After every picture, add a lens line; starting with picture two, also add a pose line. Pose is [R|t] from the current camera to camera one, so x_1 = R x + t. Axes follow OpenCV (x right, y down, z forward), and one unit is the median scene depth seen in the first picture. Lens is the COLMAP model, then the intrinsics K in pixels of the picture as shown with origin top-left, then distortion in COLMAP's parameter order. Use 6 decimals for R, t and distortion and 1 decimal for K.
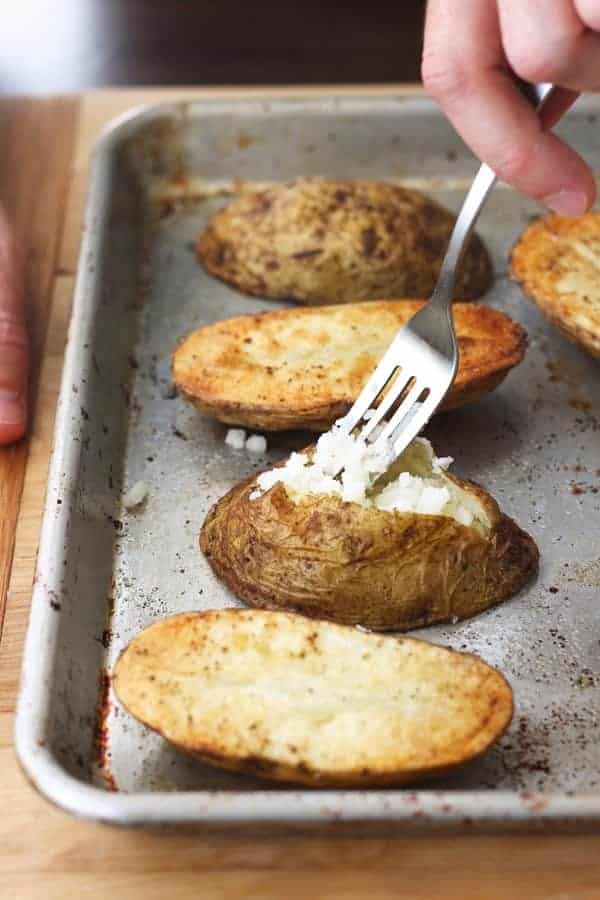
lens RADIAL K [[3289.9, 0, 300.0], [0, 3289.9, 450.0], [0, 0, 1]] dist [-0.167256, -1.696859]
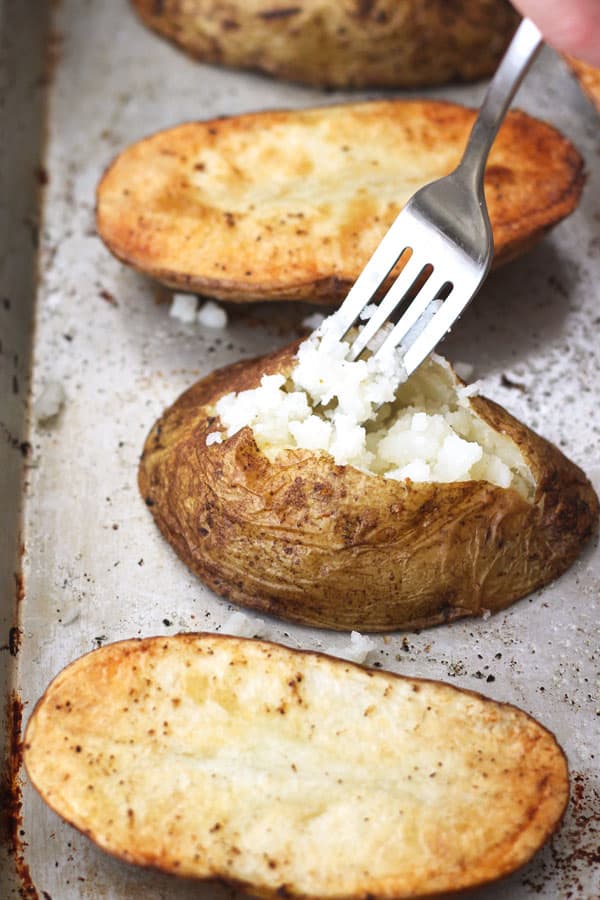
lens RADIAL K [[3289.9, 0, 300.0], [0, 3289.9, 450.0], [0, 0, 1]] dist [-0.167256, -1.696859]
pose [[0.999754, -0.006761, 0.021129, -0.010038], [-0.000241, 0.949068, 0.315070, -0.215622], [-0.022183, -0.314998, 0.948833, 0.311992]]
